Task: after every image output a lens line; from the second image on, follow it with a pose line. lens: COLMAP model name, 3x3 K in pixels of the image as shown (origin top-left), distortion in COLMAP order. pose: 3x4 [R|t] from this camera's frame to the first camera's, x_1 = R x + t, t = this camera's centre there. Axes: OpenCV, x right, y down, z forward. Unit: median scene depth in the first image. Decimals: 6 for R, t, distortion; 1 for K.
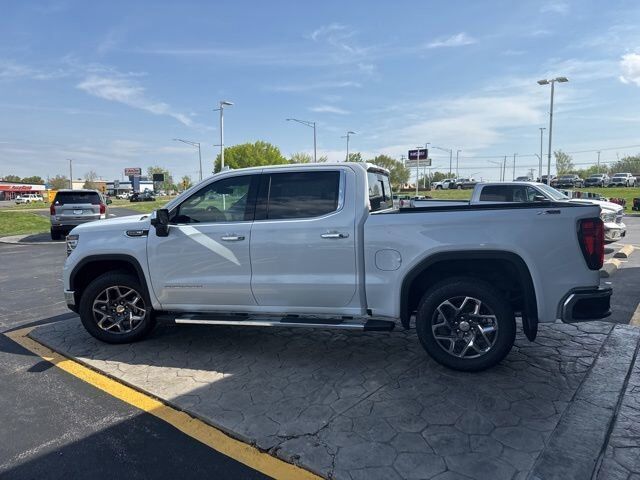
lens RADIAL K [[454.5, 0, 324.0], [0, 454.5, 234.8], [0, 0, 1]] dist [0.009052, -0.020354]
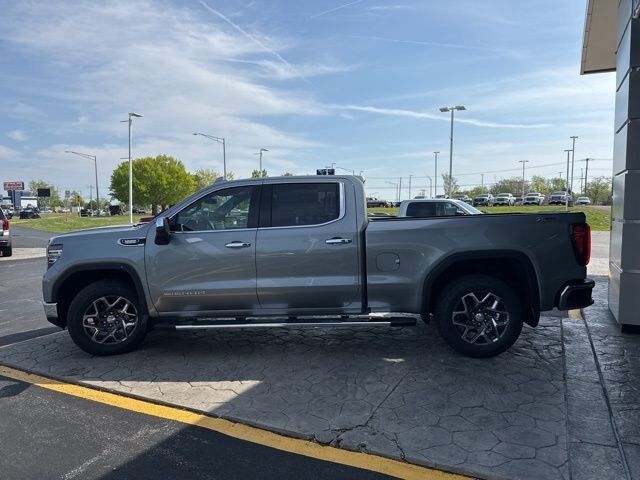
lens RADIAL K [[454.5, 0, 317.5], [0, 454.5, 240.1], [0, 0, 1]] dist [0.009052, -0.020354]
pose [[0.979954, -0.007855, 0.199069, -0.221220], [0.013456, 0.999550, -0.026799, 0.023119], [-0.198769, 0.028941, 0.979619, -0.017095]]
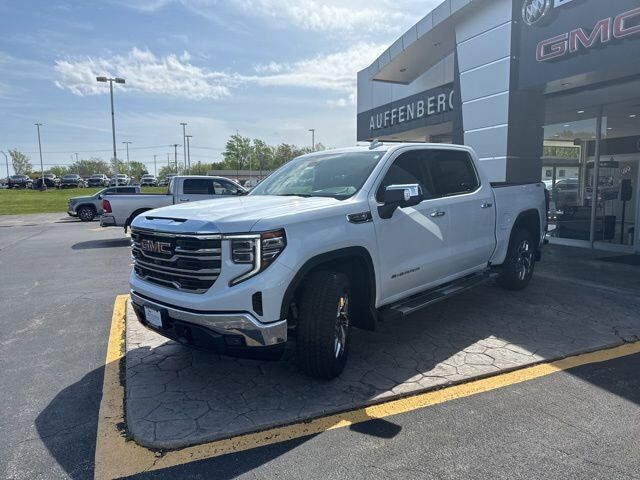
lens RADIAL K [[454.5, 0, 320.1], [0, 454.5, 242.3], [0, 0, 1]] dist [0.009052, -0.020354]
pose [[0.472580, -0.098406, 0.875776, -1.160036], [0.087966, 0.994051, 0.064228, -0.016529], [-0.876886, 0.046686, 0.478425, 0.730176]]
